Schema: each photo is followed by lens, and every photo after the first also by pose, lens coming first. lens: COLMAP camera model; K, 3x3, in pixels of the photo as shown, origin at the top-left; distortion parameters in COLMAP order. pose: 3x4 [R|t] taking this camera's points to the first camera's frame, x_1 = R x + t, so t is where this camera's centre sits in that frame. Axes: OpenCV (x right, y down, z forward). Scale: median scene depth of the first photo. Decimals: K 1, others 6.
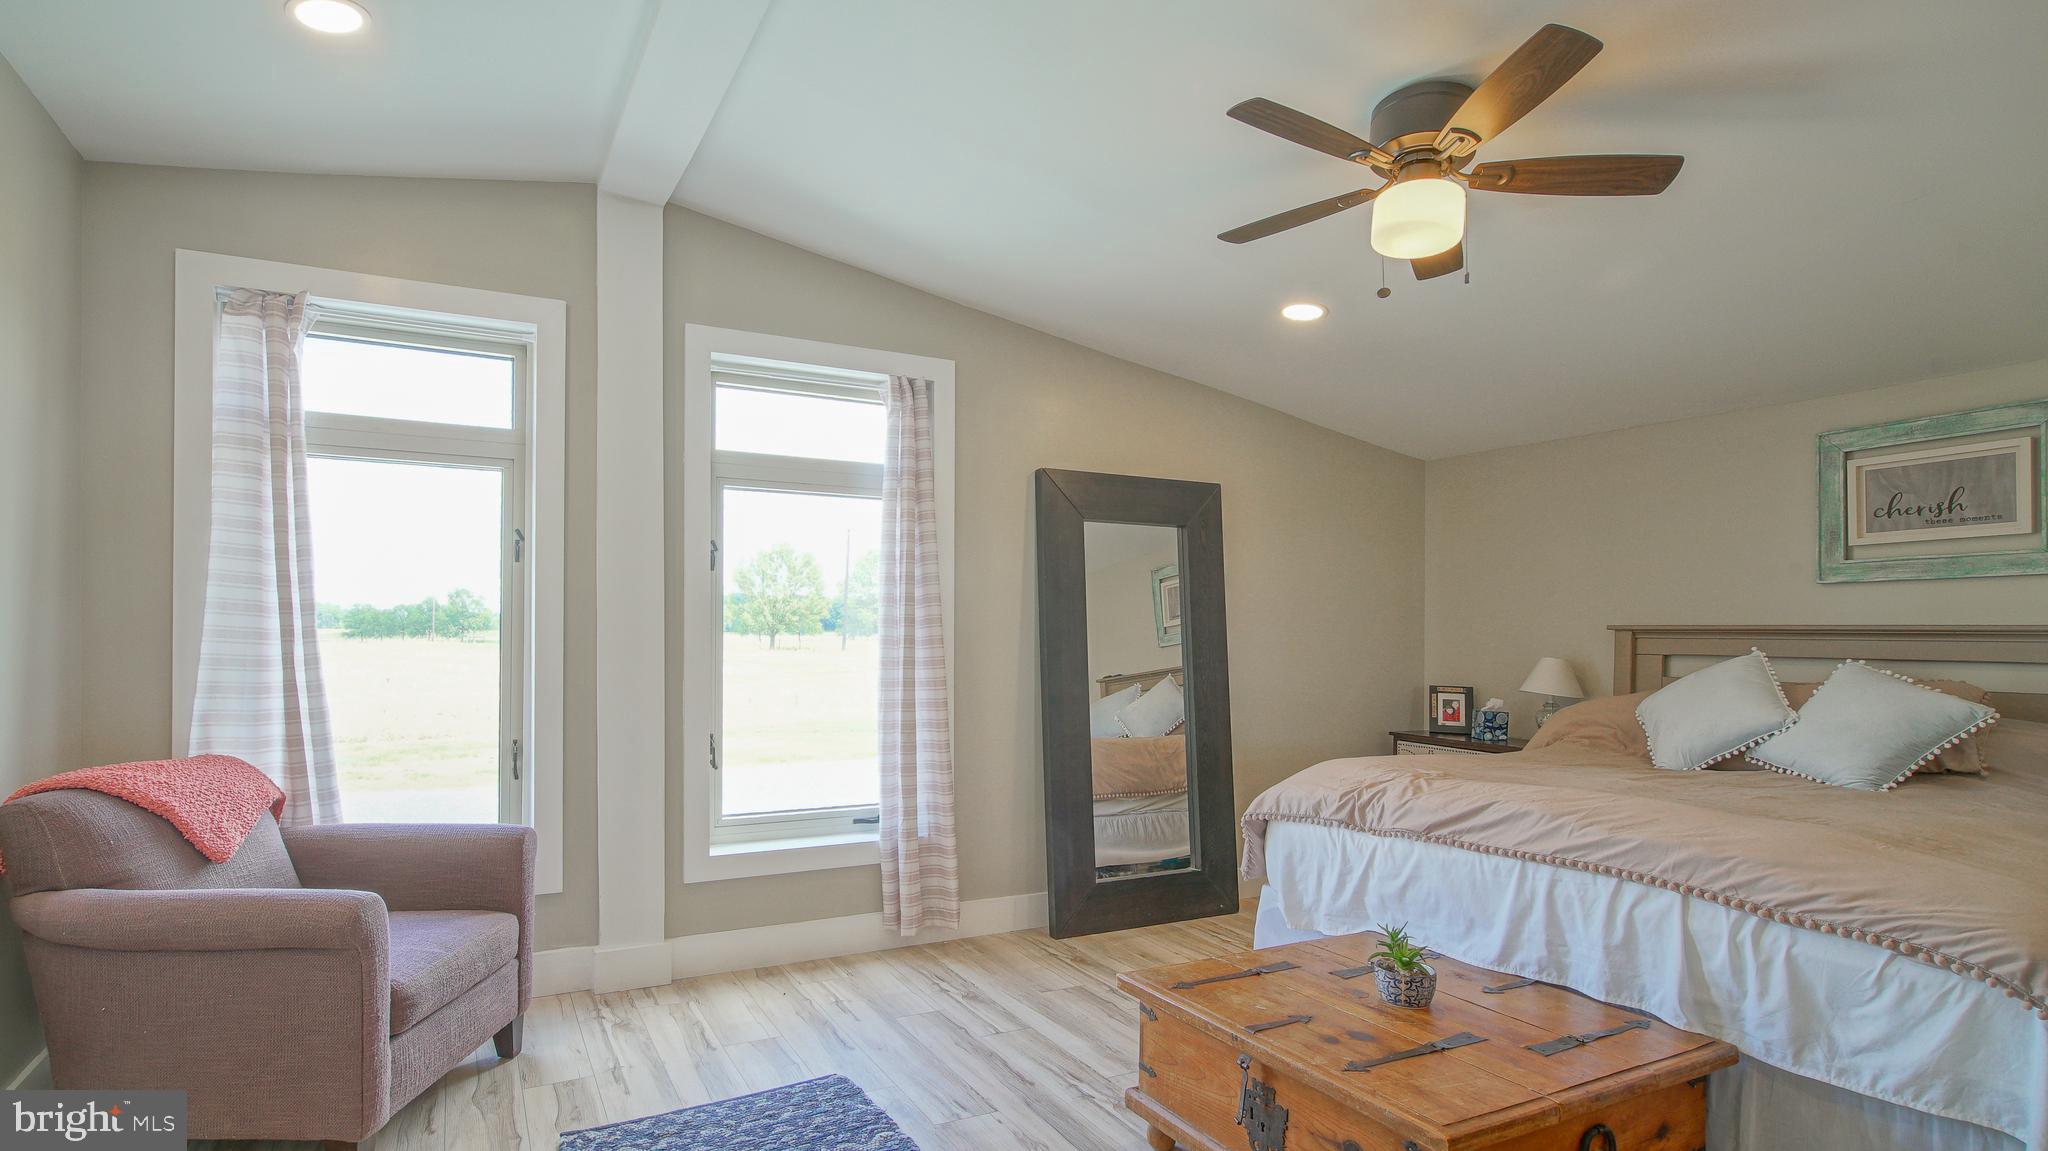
lens RADIAL K [[1054.1, 0, 1019.5], [0, 1054.1, 616.9], [0, 0, 1]] dist [-0.002134, -0.000976]
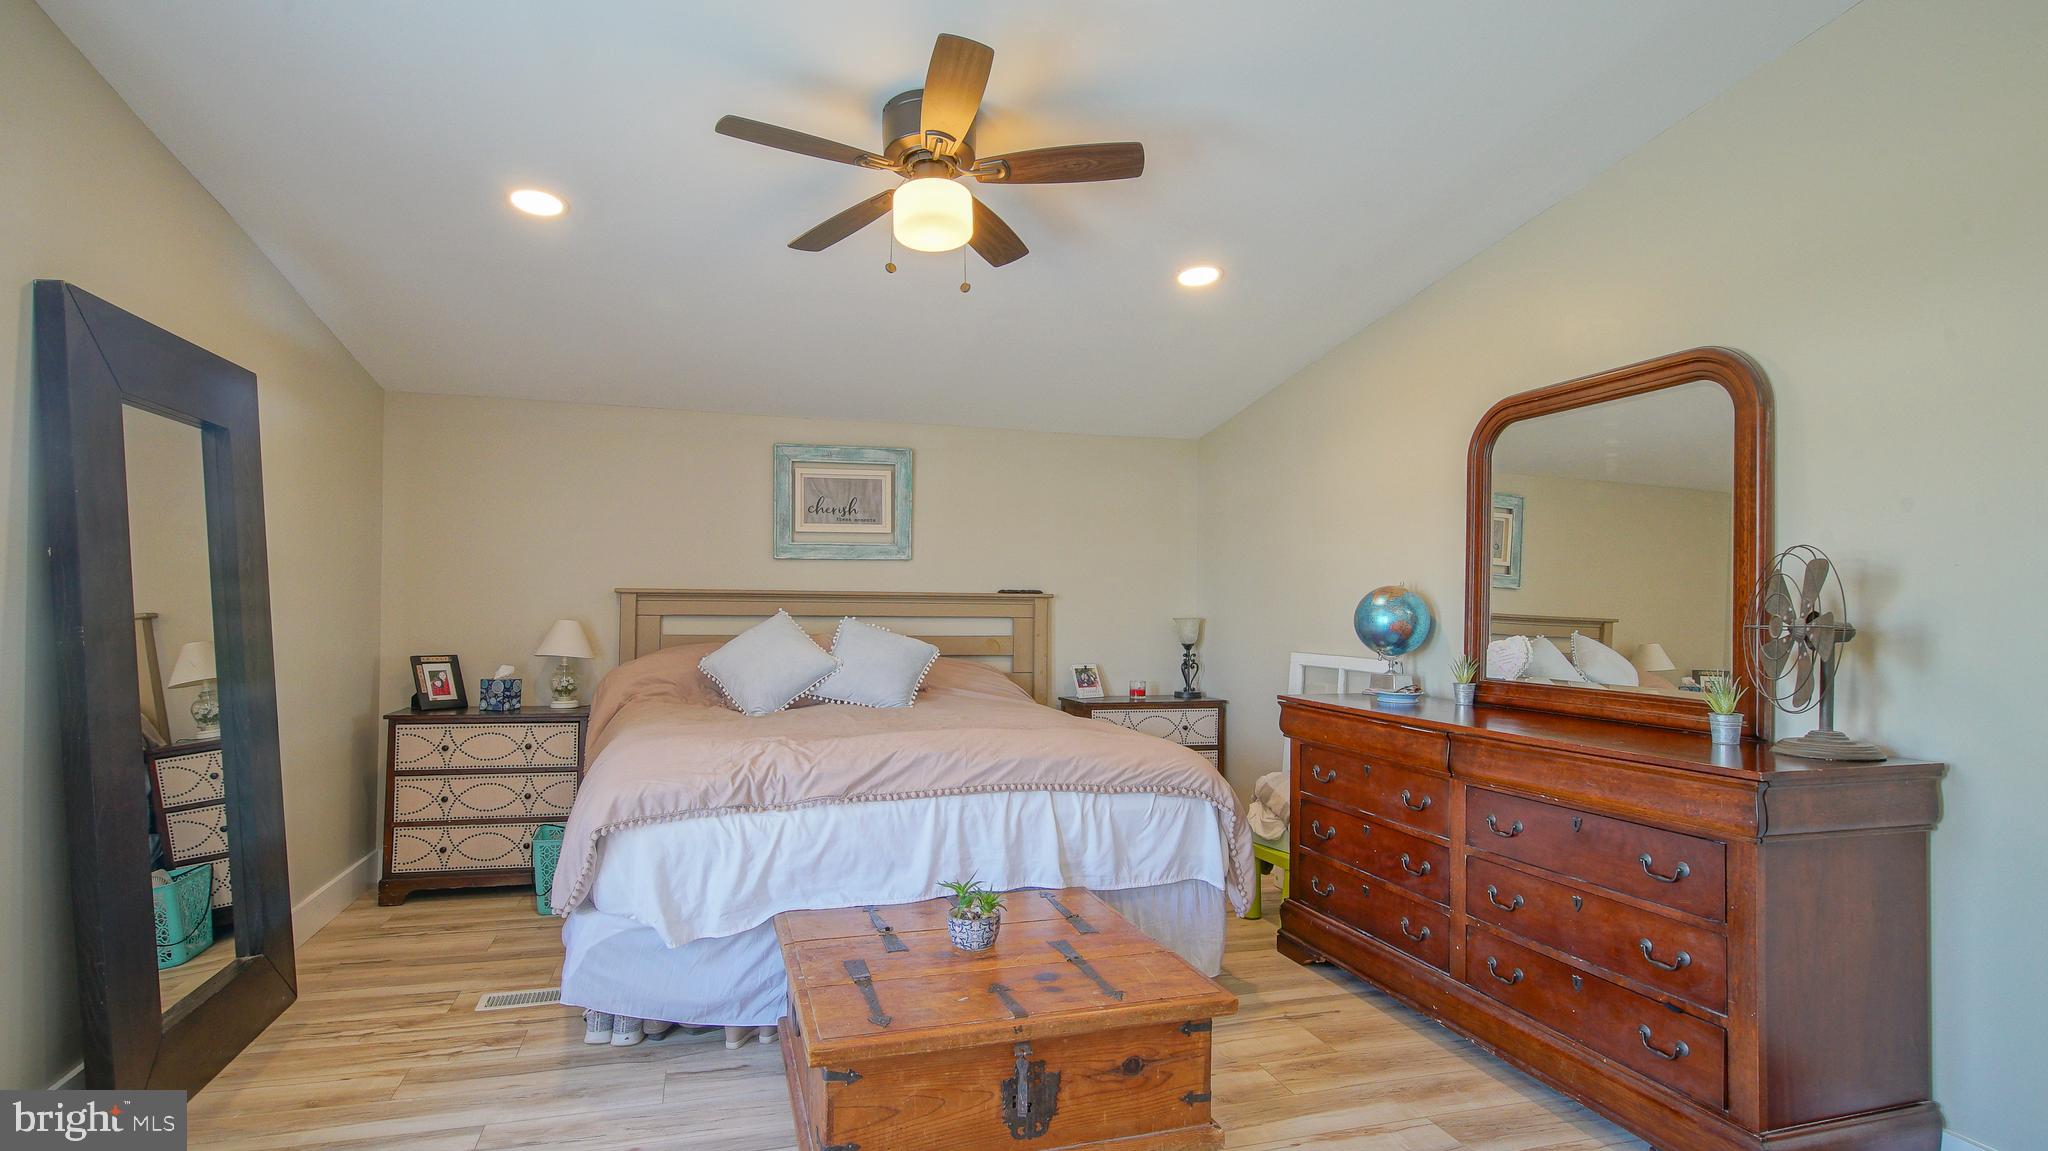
lens RADIAL K [[975.9, 0, 1024.0], [0, 975.9, 575.5], [0, 0, 1]] dist [0.000050, -0.000400]
pose [[0.206216, 0.019218, 0.978318, -0.493888], [-0.021971, 0.999646, -0.015006, 0.001050], [-0.978260, -0.018400, 0.206565, 0.607290]]
